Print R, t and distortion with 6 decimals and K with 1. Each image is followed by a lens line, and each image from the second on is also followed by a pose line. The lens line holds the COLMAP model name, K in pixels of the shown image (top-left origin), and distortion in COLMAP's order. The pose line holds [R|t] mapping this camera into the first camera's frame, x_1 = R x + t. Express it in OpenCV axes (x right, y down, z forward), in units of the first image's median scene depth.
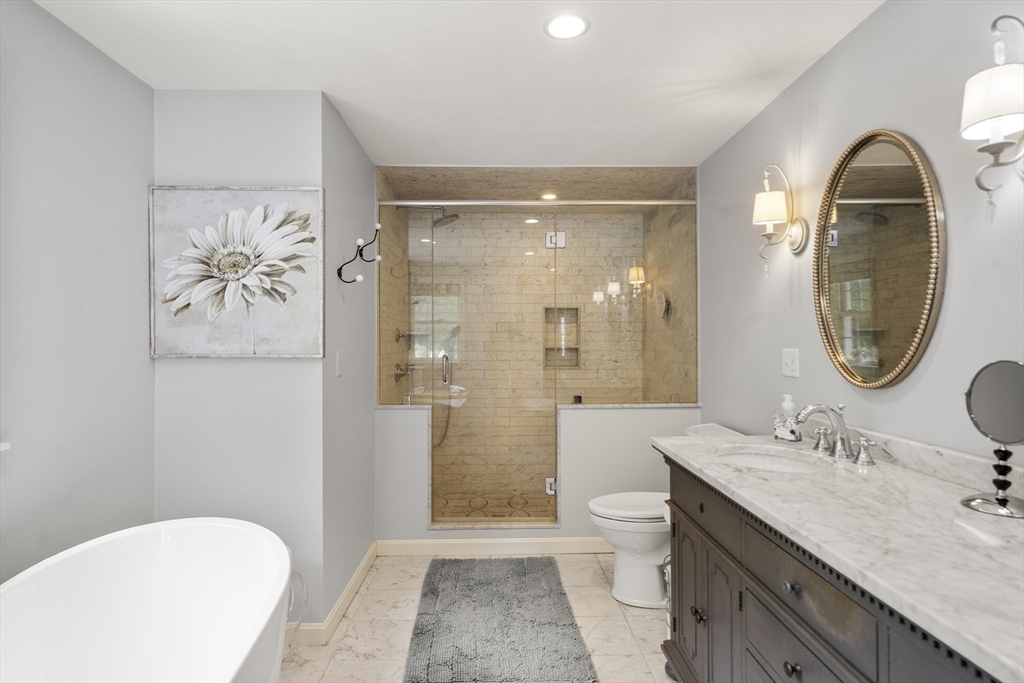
lens RADIAL K [[548.0, 0, 502.8], [0, 548.0, 339.8], [0, 0, 1]] dist [0.002944, -0.001243]
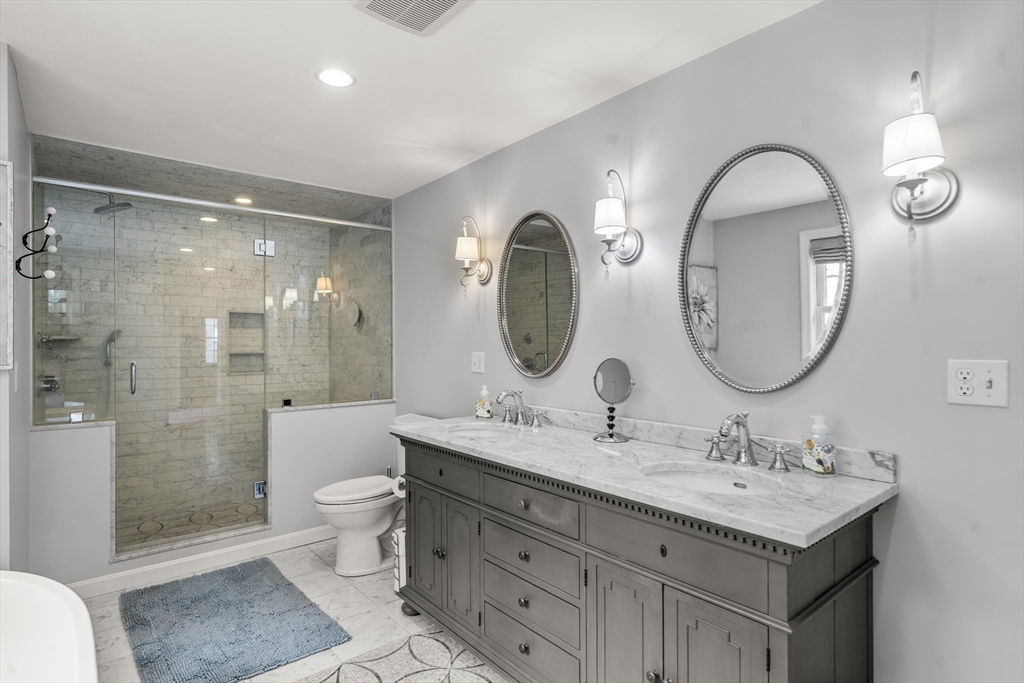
lens RADIAL K [[548.0, 0, 503.8], [0, 548.0, 342.8], [0, 0, 1]] dist [0.002944, -0.001243]
pose [[0.781452, 0.000096, 0.623965, -0.262155], [0.000152, 1.000000, -0.000345, -0.006803], [-0.623965, 0.000364, 0.781452, -0.104572]]
